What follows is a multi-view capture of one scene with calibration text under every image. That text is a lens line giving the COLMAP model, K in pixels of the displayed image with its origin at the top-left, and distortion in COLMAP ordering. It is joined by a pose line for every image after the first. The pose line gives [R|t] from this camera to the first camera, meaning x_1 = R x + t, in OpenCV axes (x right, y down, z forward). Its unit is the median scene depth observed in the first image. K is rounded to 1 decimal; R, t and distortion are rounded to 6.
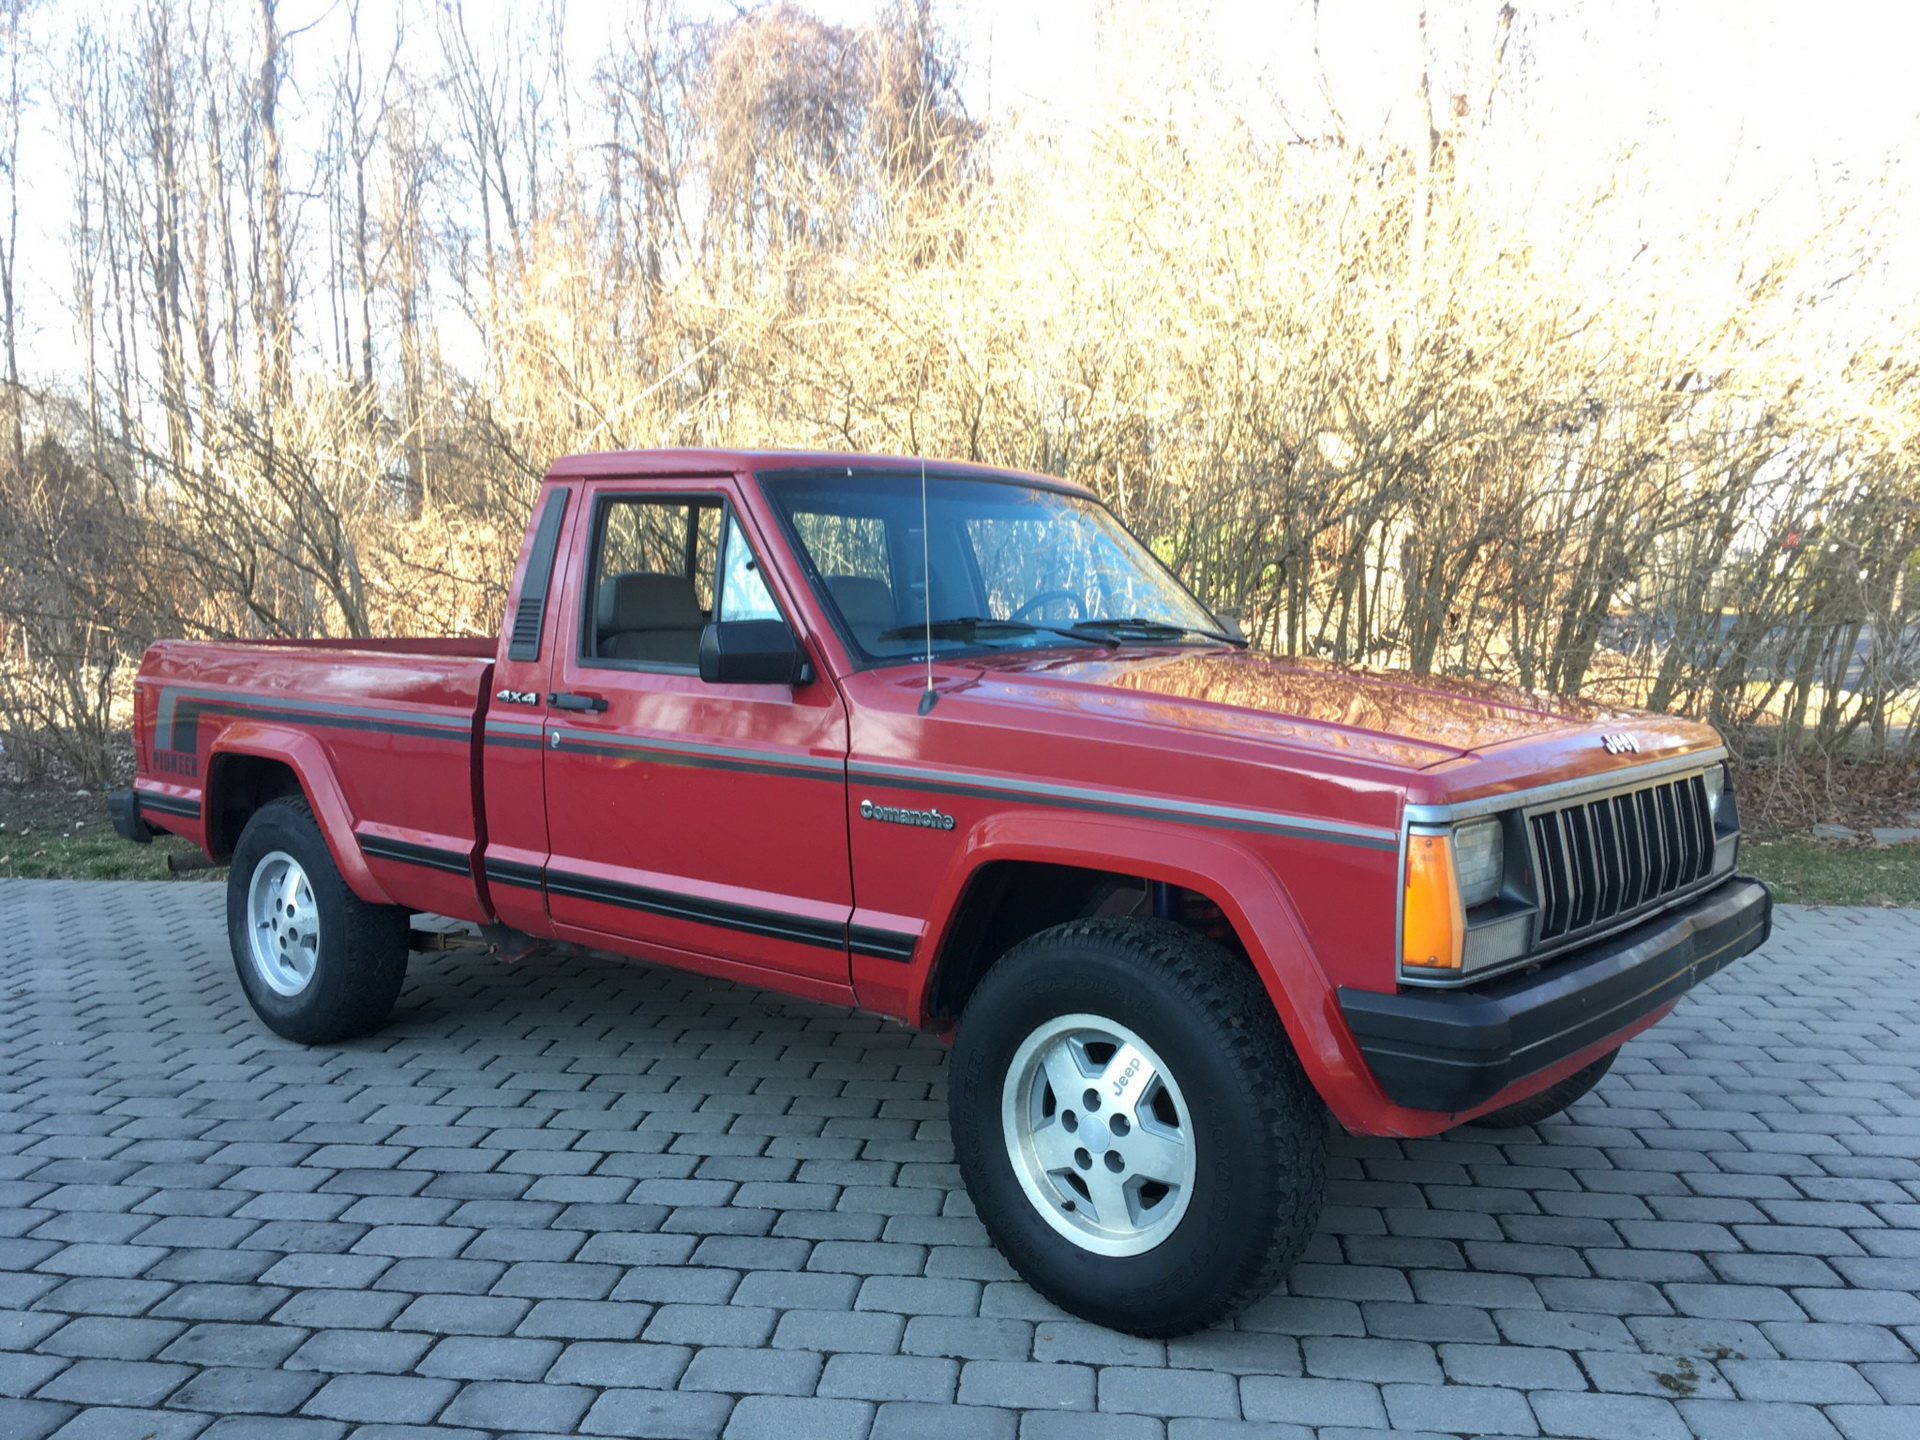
lens RADIAL K [[1617.5, 0, 960.0], [0, 1617.5, 720.0], [0, 0, 1]] dist [0.118878, -0.175813]
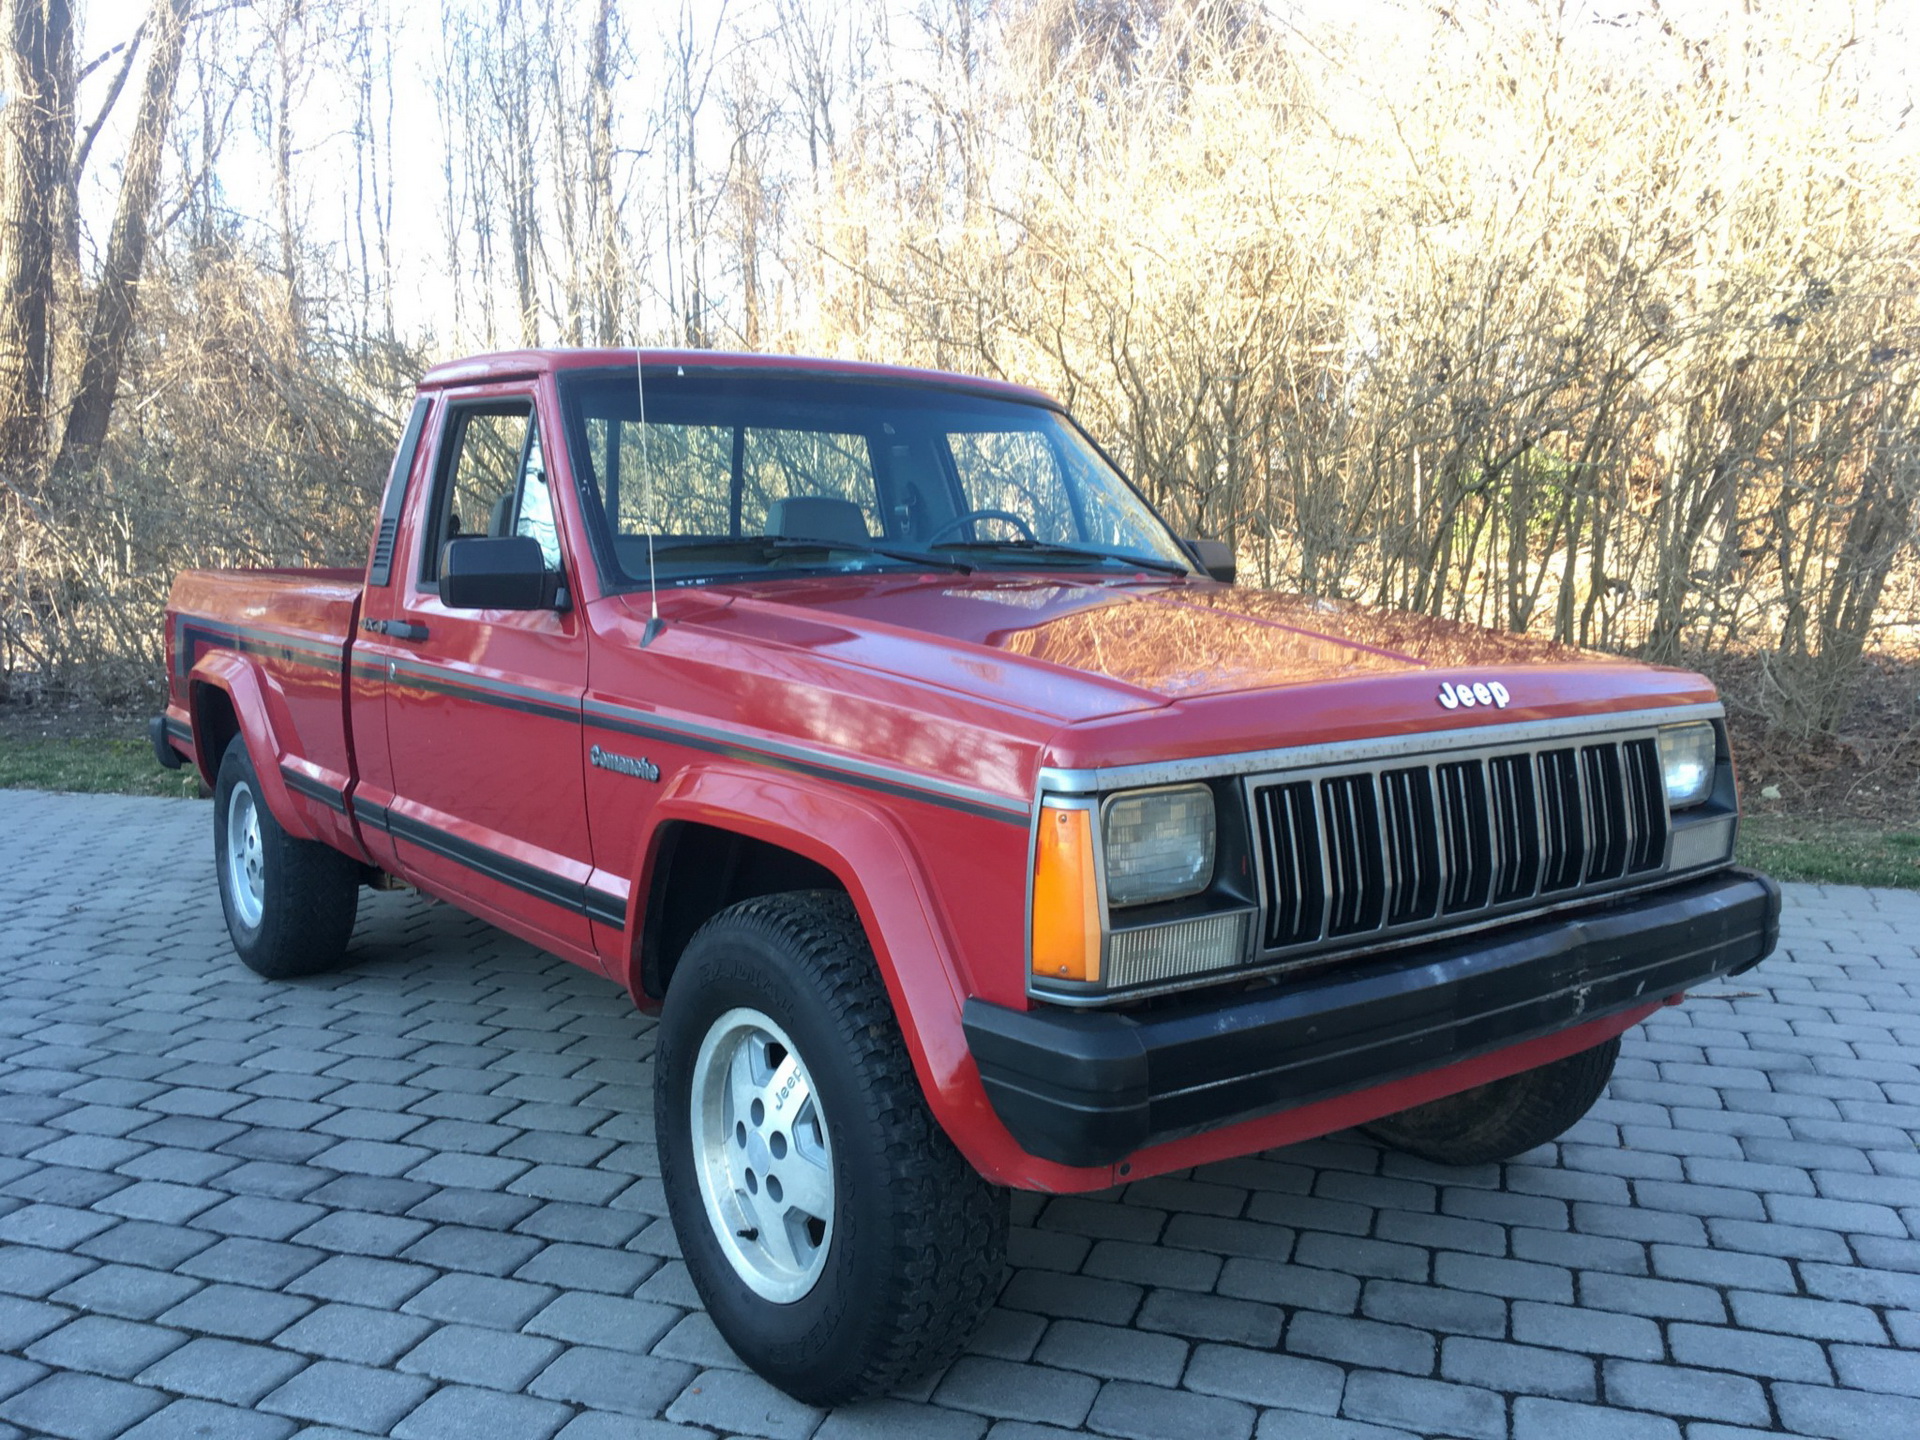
lens RADIAL K [[1617.5, 0, 960.0], [0, 1617.5, 720.0], [0, 0, 1]] dist [0.118878, -0.175813]
pose [[0.976954, 0.021777, -0.212335, 0.297426], [-0.014535, 0.999260, 0.035610, 0.002350], [0.212953, -0.031703, 0.976548, 0.183319]]
